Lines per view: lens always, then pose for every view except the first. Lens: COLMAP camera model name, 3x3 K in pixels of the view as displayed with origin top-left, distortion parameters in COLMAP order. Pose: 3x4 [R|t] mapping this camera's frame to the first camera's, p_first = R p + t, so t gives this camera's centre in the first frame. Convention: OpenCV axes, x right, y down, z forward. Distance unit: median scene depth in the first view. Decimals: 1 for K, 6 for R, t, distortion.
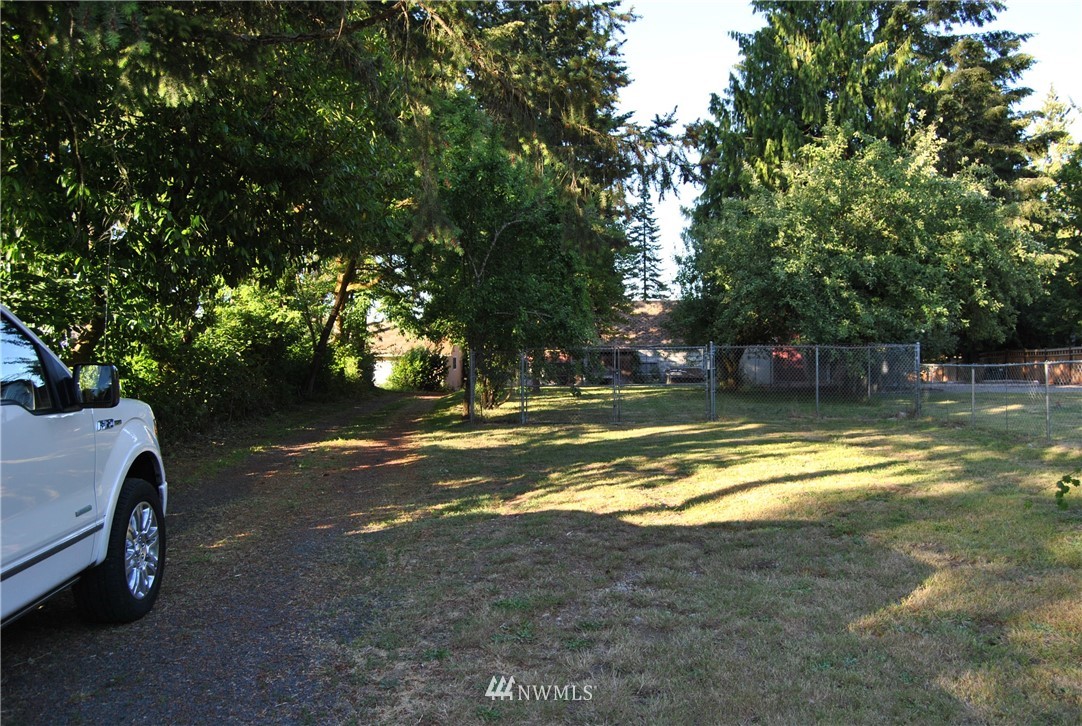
lens RADIAL K [[855.4, 0, 540.7], [0, 855.4, 360.7], [0, 0, 1]] dist [-0.061773, -0.004522]
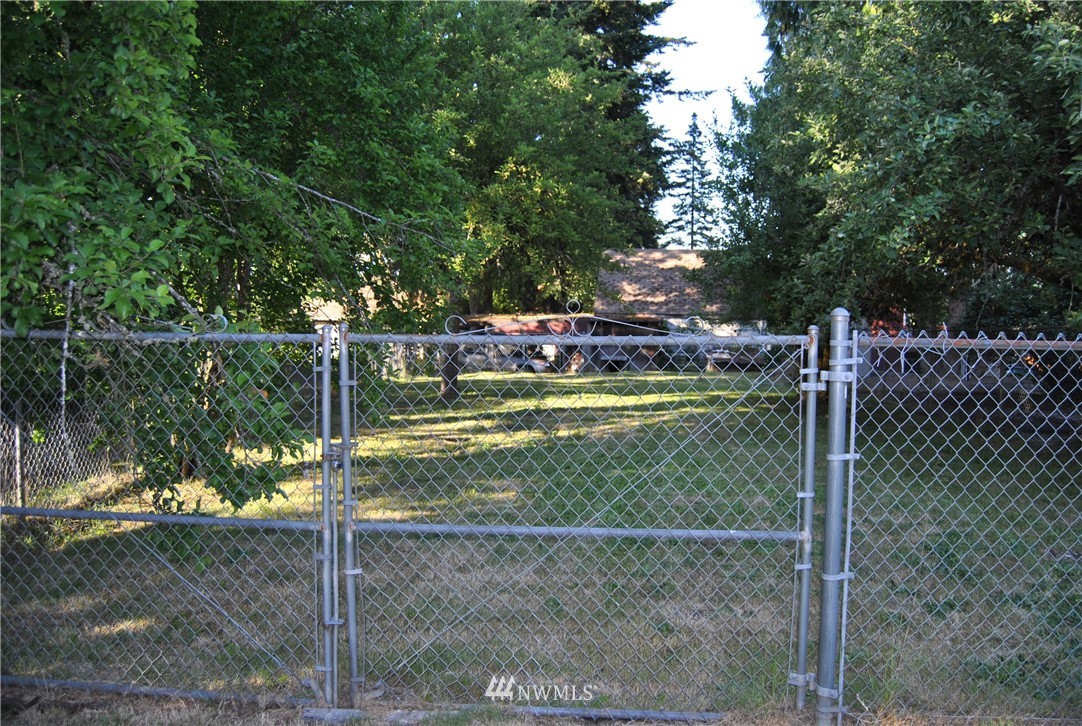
lens RADIAL K [[855.4, 0, 541.4], [0, 855.4, 364.4], [0, 0, 1]] dist [-0.061773, -0.004522]
pose [[0.997968, 0.020779, -0.060233, 0.027774], [-0.017984, 0.998752, 0.046586, -0.003308], [0.061125, -0.045408, 0.997097, 0.154070]]
